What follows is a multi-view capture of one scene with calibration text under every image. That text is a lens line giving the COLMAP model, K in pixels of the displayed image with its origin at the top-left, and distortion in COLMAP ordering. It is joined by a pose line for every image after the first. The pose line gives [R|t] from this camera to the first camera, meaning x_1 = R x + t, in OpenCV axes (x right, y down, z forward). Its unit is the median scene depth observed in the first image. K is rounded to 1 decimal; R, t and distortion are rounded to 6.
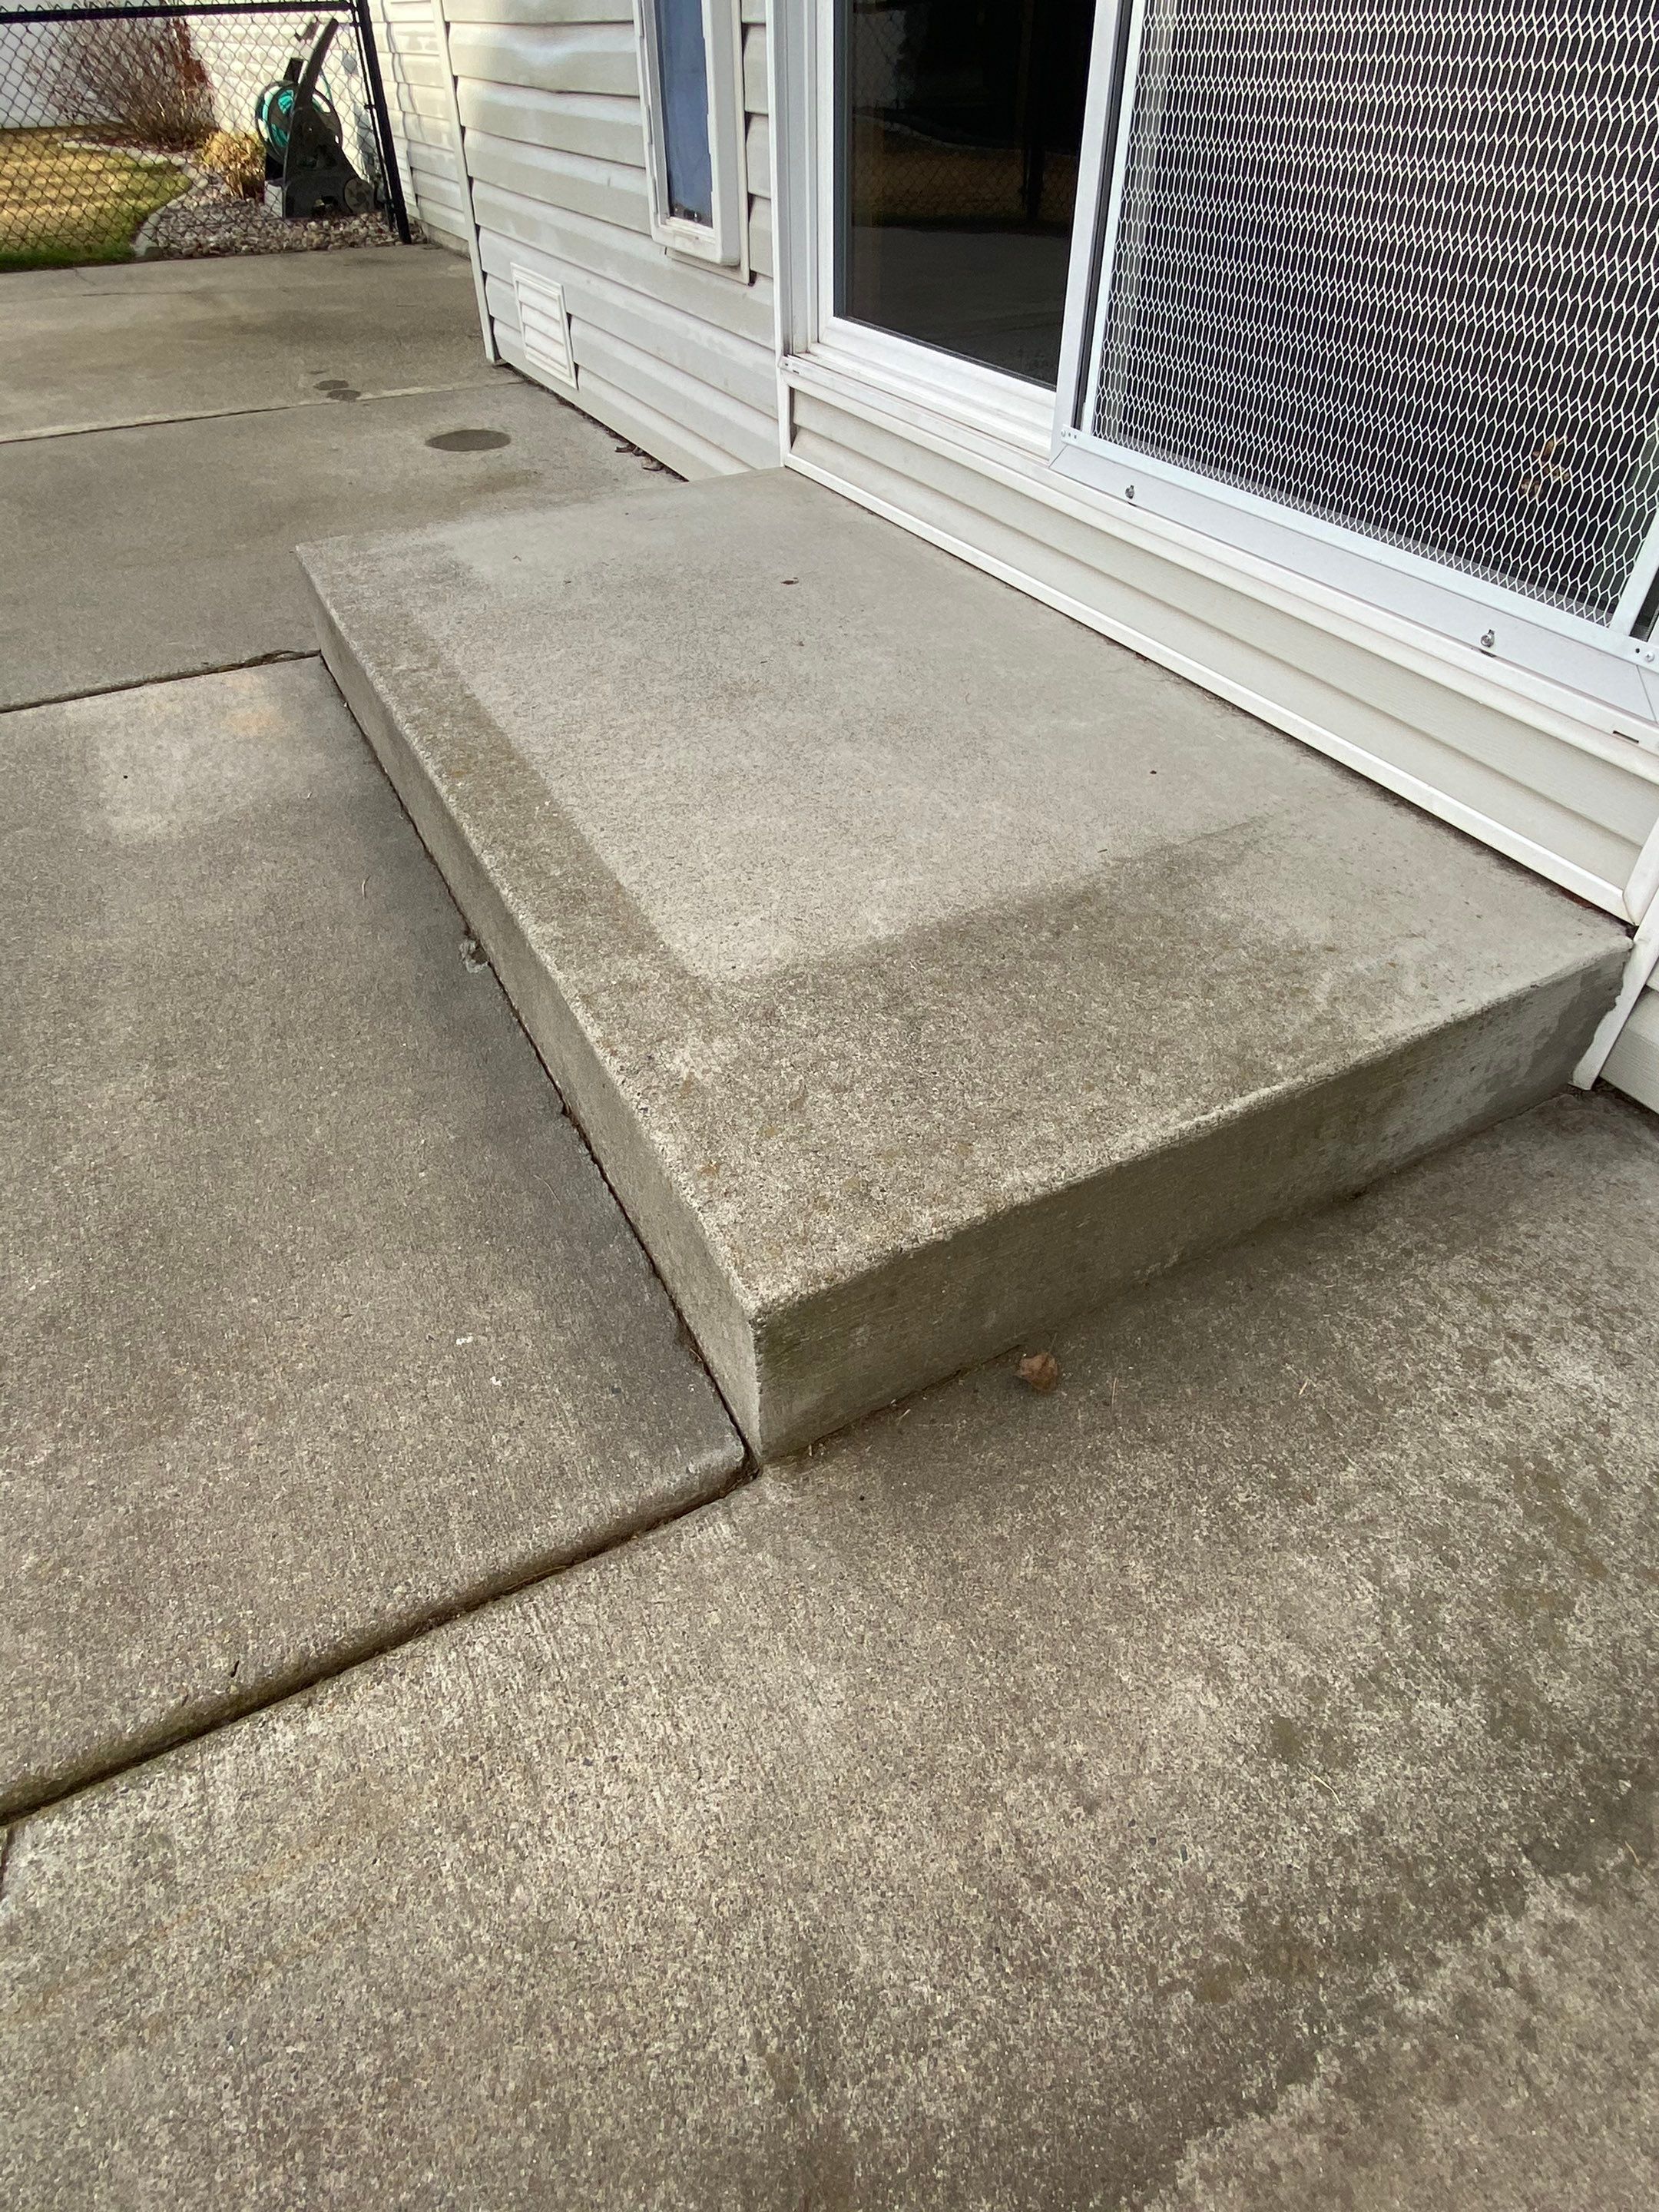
lens RADIAL K [[1240.0, 0, 833.1], [0, 1240.0, 1071.9], [0, 0, 1]] dist [0.063250, -0.051949]
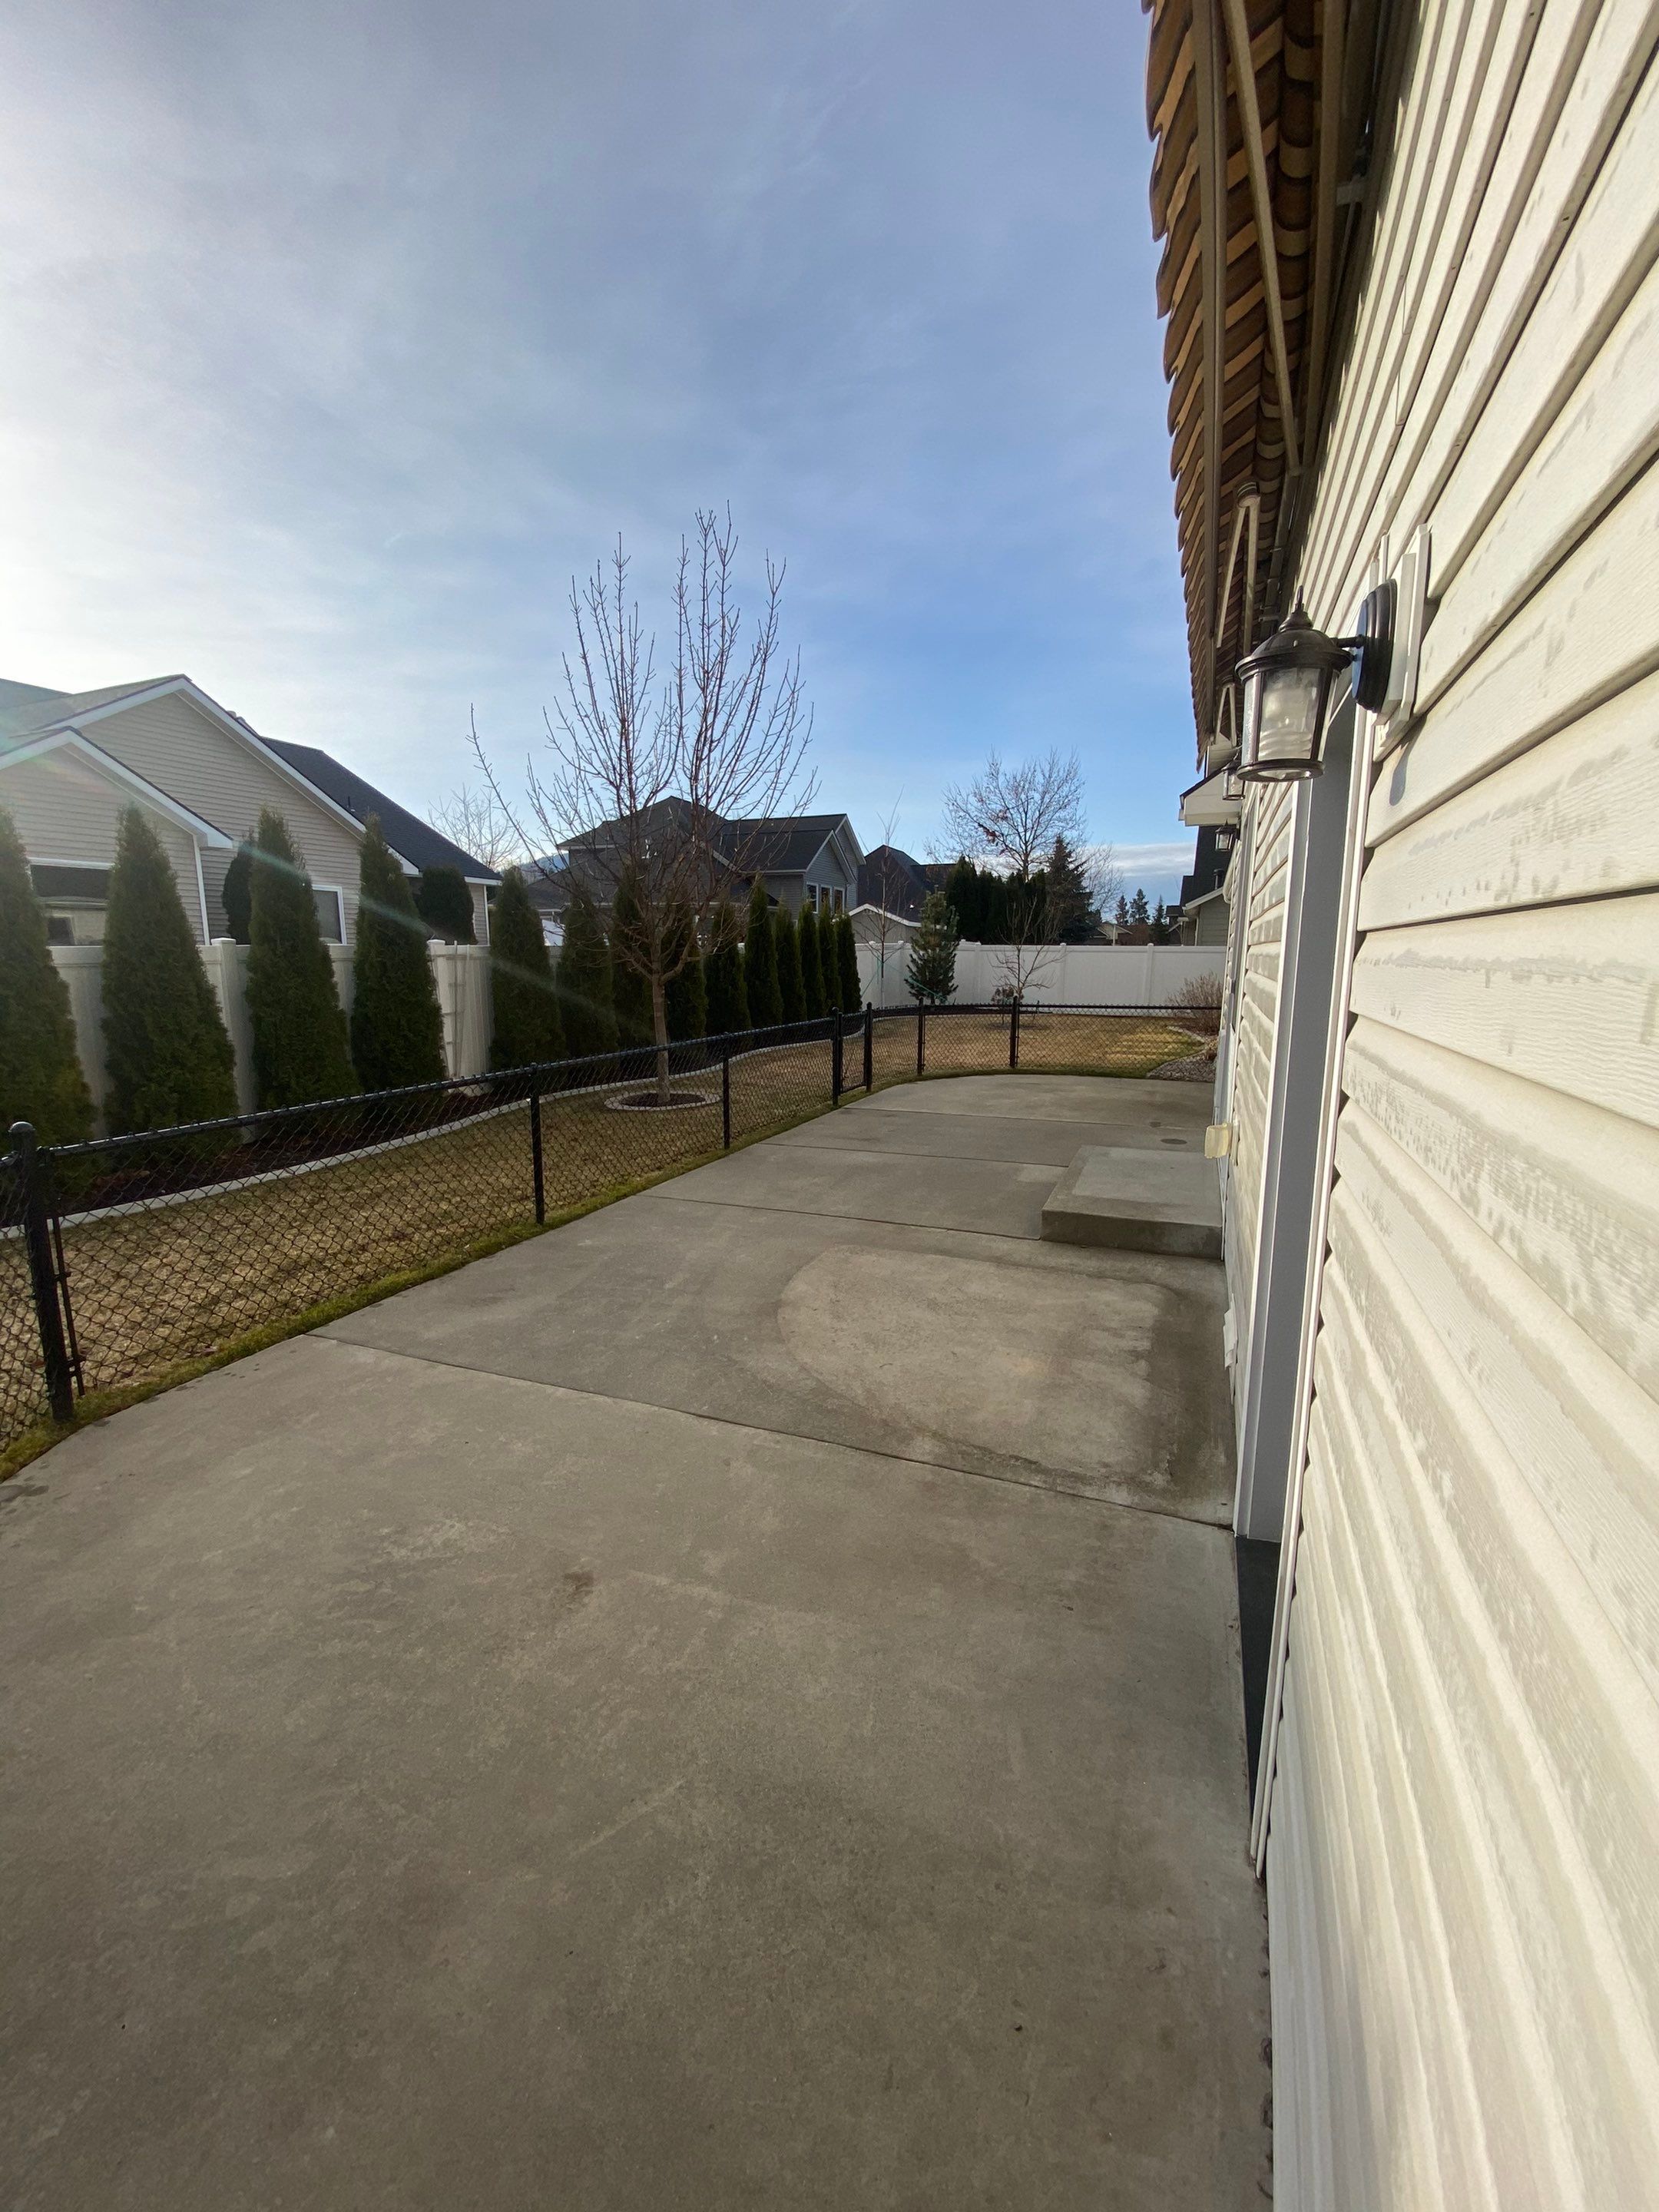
lens RADIAL K [[880.6, 0, 825.3], [0, 880.6, 1140.3], [0, 0, 1]] dist [0.018418, -0.020133]
pose [[0.640887, 0.163204, -0.750086, 1.285466], [-0.494570, 0.835094, -0.240870, 0.750920], [0.587081, 0.525340, 0.615916, -1.417568]]
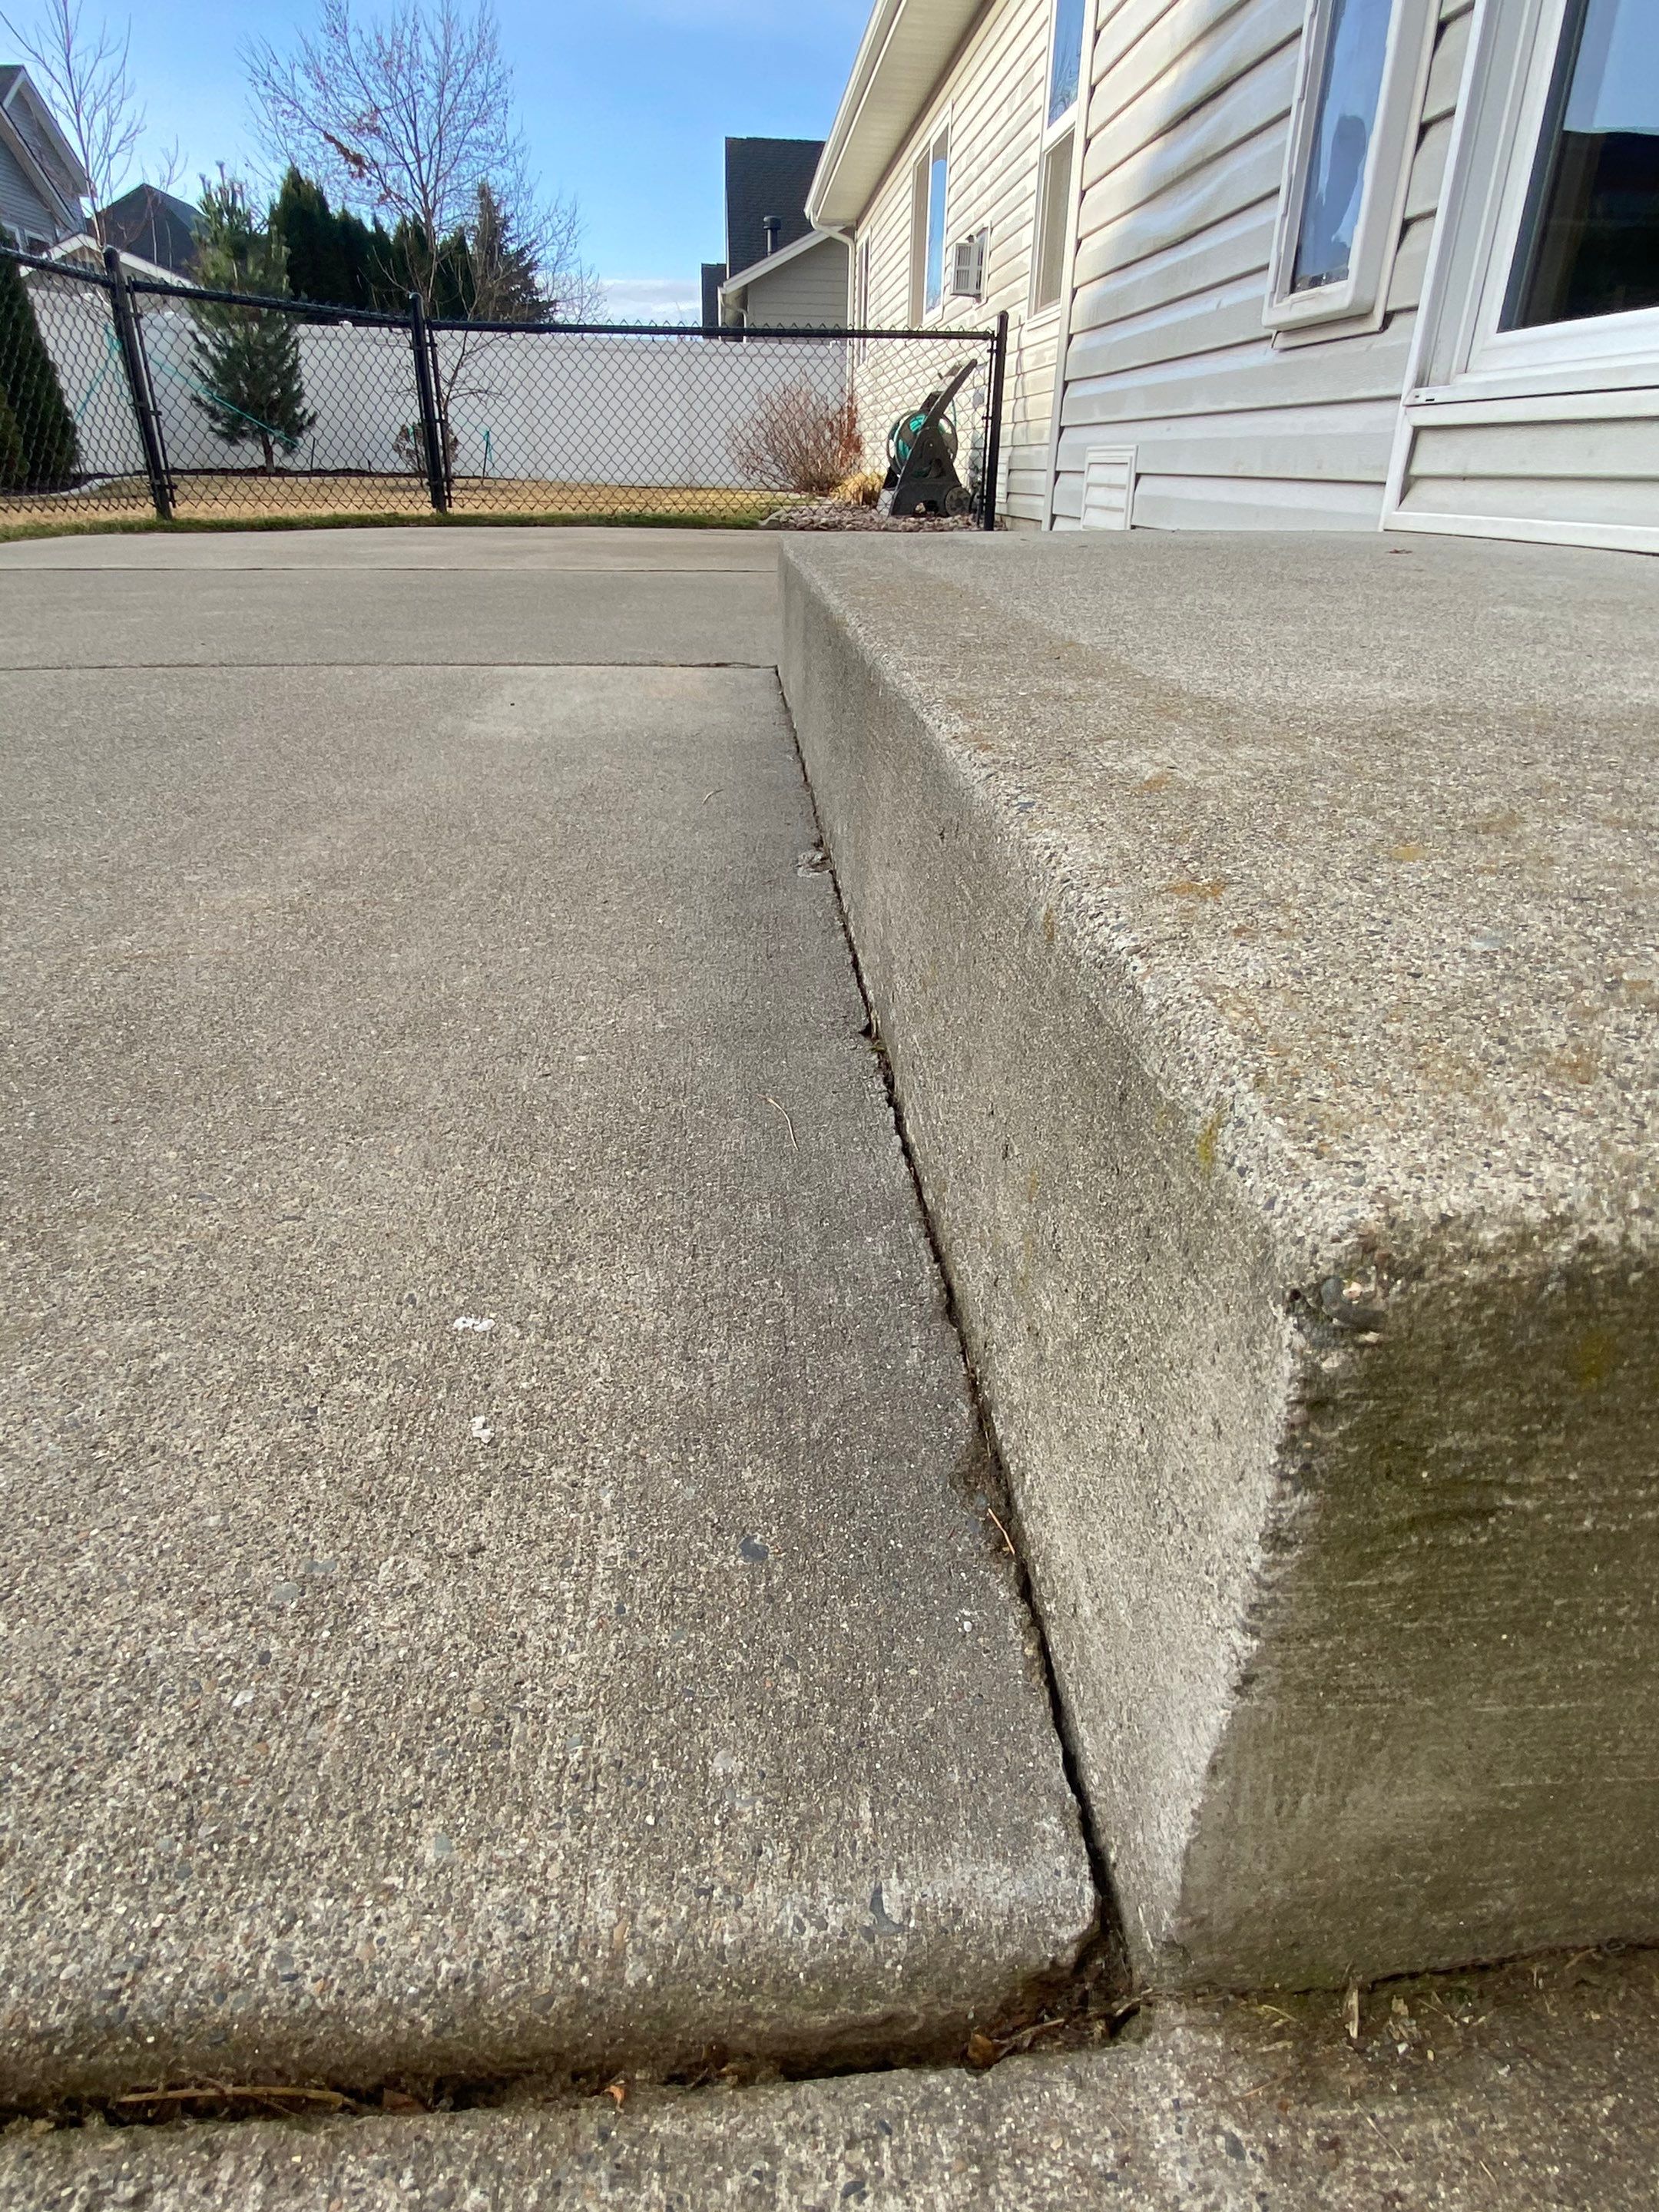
lens RADIAL K [[1242.2, 0, 830.3], [0, 1242.2, 1098.0], [0, 0, 1]] dist [0.000111, -0.001715]
pose [[0.921281, 0.193632, -0.337265, -0.028552], [-0.263936, 0.948242, -0.176566, 0.085690], [0.285619, 0.251683, 0.924704, 0.295321]]
